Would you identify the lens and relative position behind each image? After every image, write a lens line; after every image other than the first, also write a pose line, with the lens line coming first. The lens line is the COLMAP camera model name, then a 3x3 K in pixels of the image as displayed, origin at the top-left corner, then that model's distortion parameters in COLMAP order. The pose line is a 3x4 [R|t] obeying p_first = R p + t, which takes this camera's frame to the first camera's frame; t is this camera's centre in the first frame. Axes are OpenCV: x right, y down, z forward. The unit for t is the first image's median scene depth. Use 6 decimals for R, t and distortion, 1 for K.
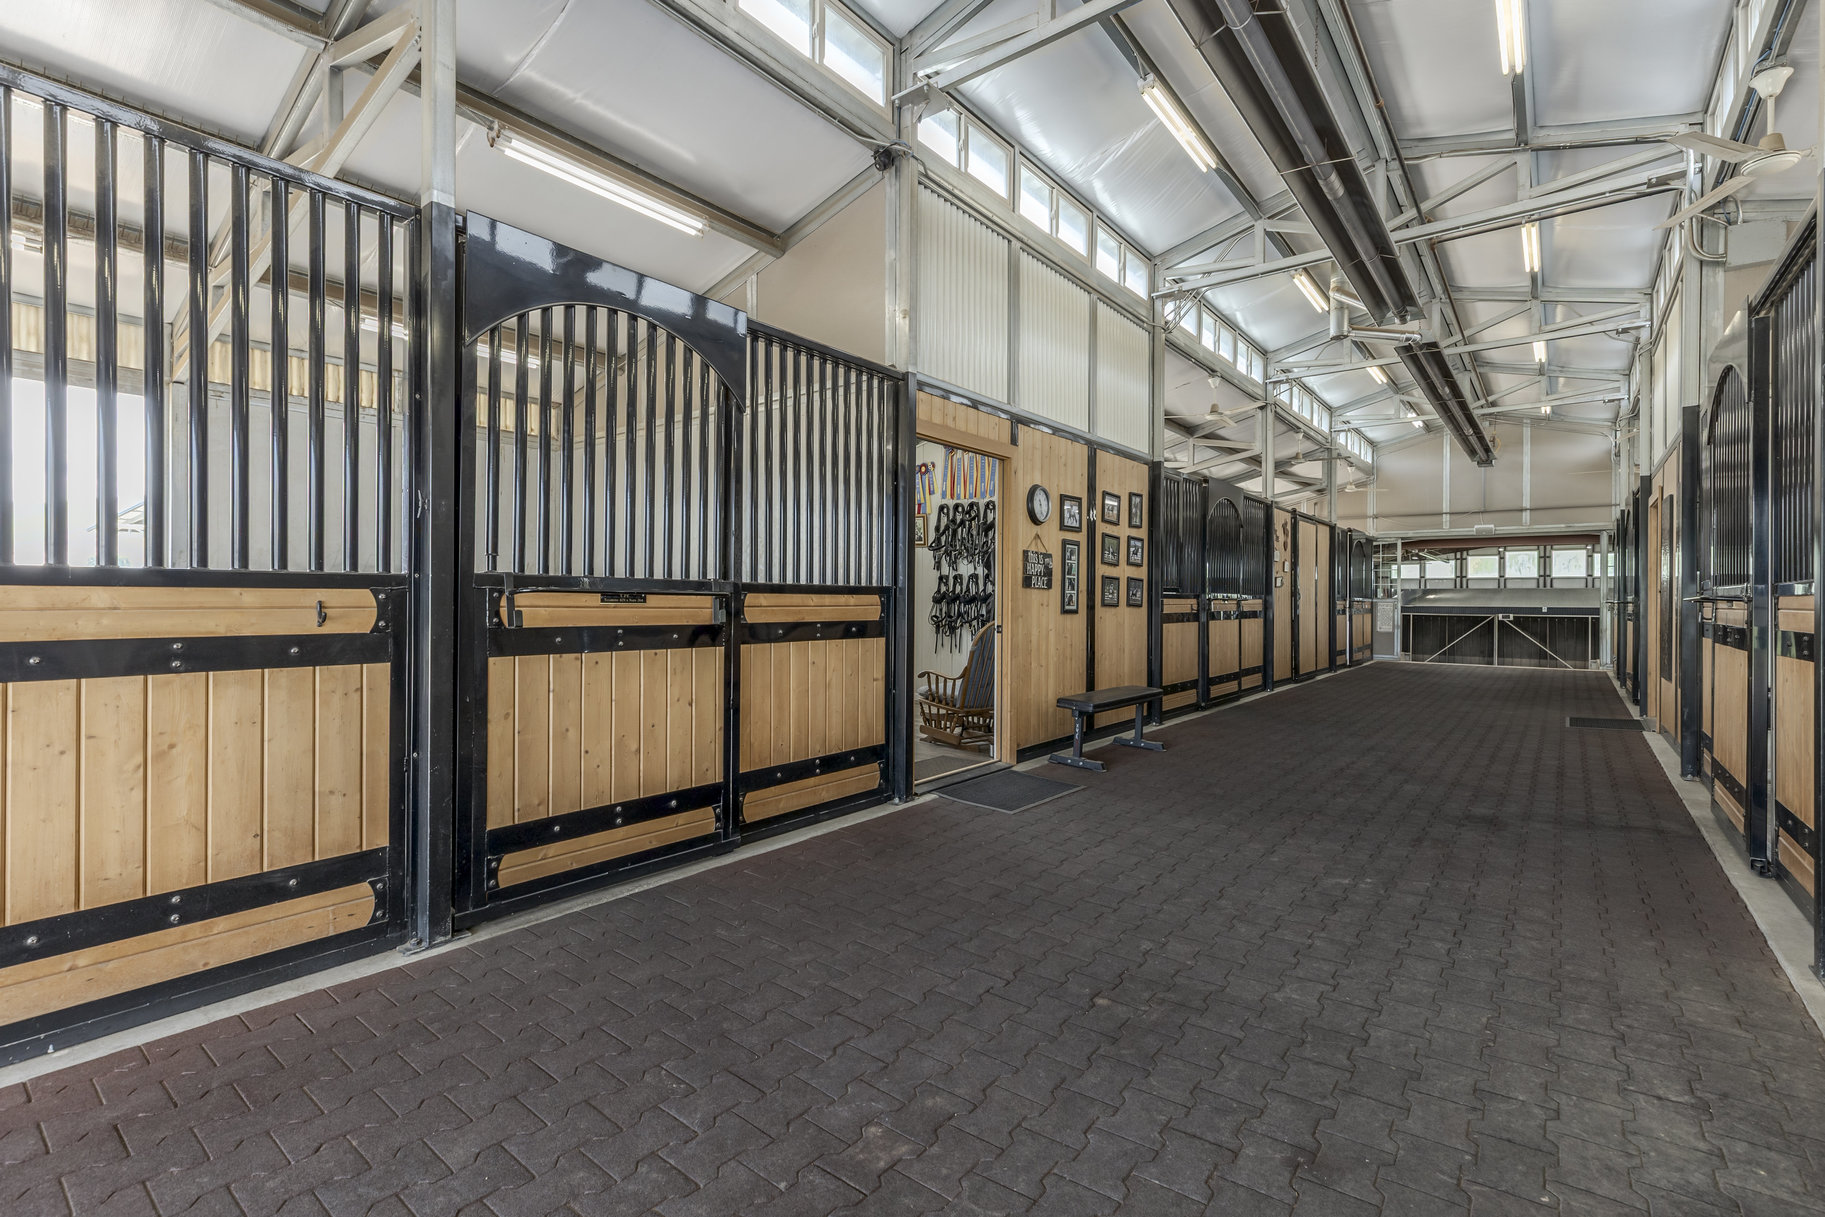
lens RADIAL K [[819.2, 0, 920.9], [0, 819.2, 601.1], [0, 0, 1]] dist [0.007272, -0.000812]
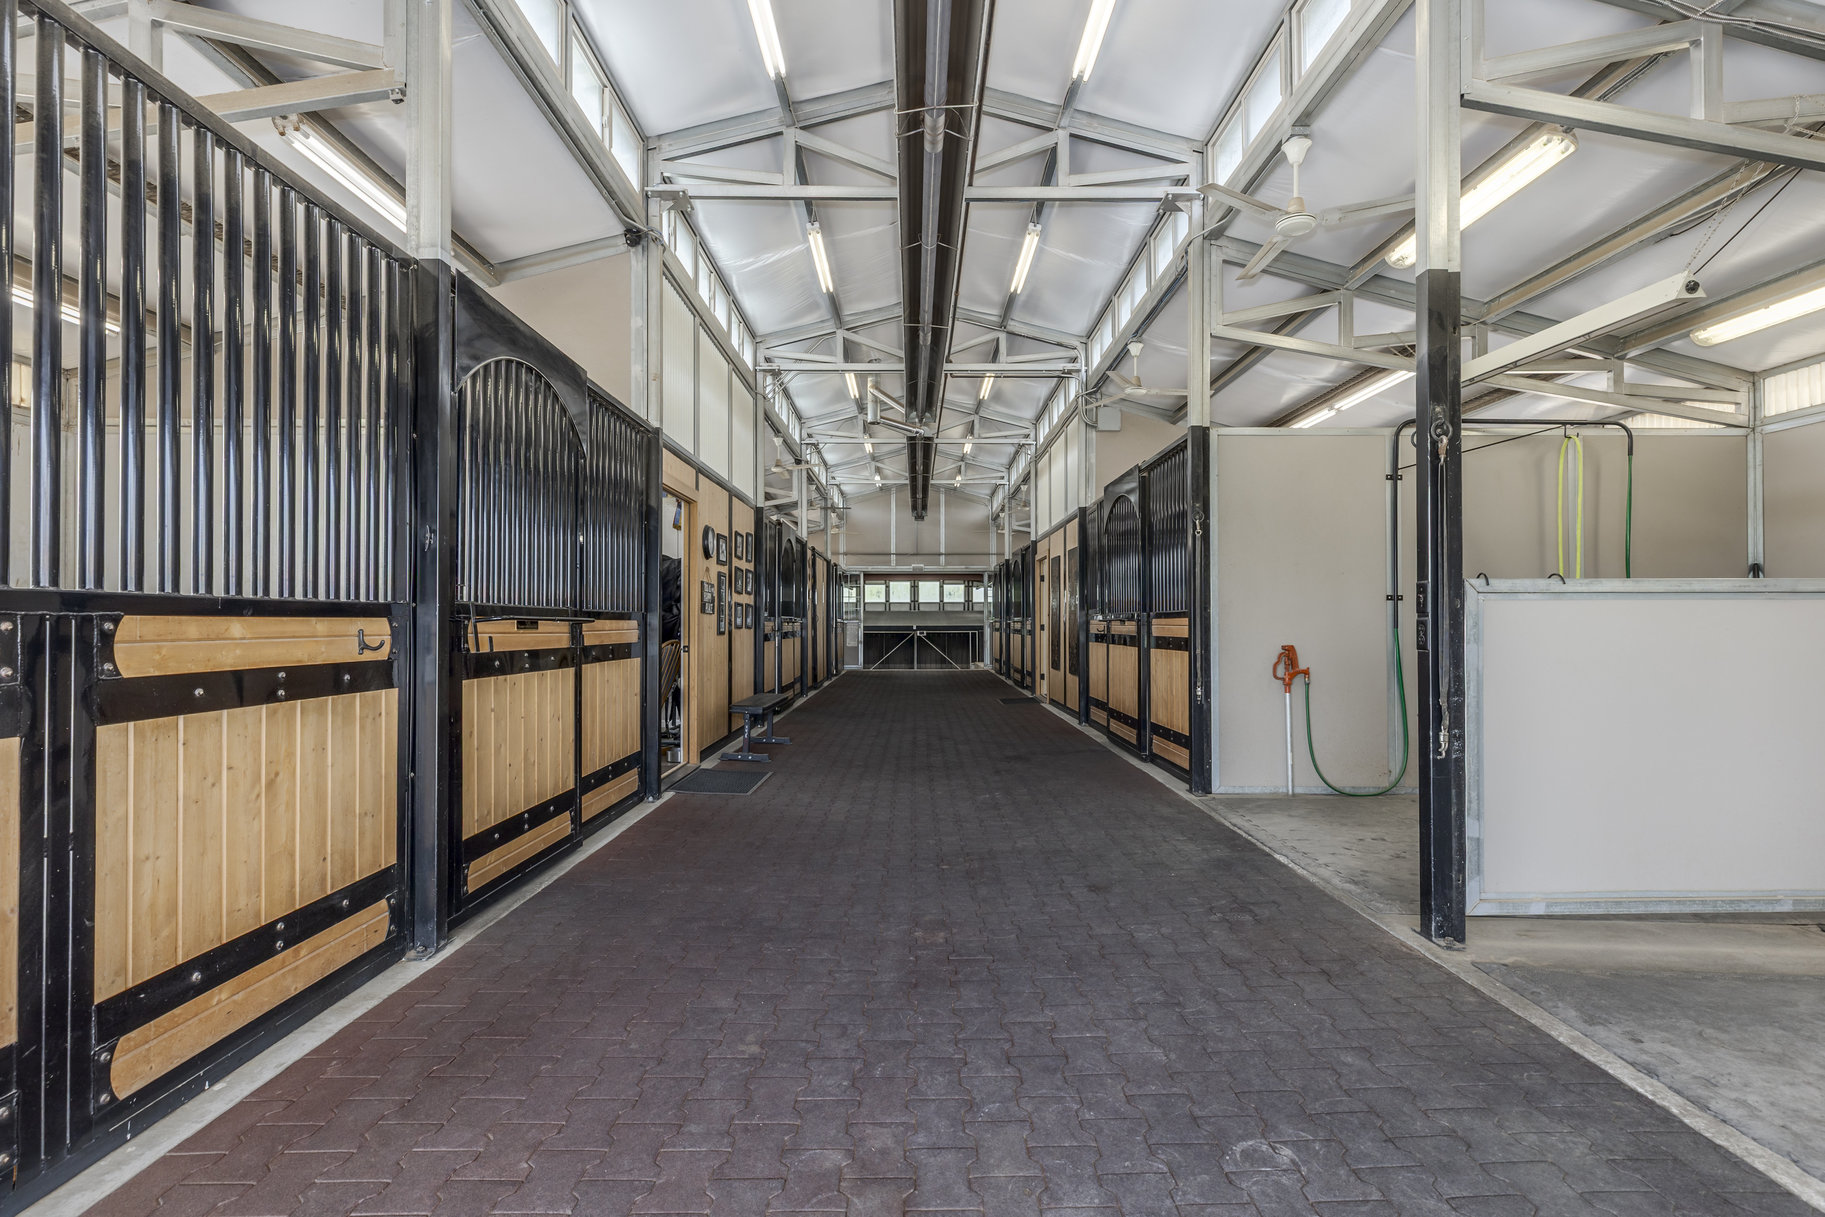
lens RADIAL K [[819.2, 0, 925.6], [0, 819.2, 619.6], [0, 0, 1]] dist [0.007272, -0.000812]
pose [[0.778937, -0.004987, 0.627083, -0.379045], [0.007379, 0.999972, -0.001213, -0.002851], [-0.627059, 0.005572, 0.778952, -0.117474]]
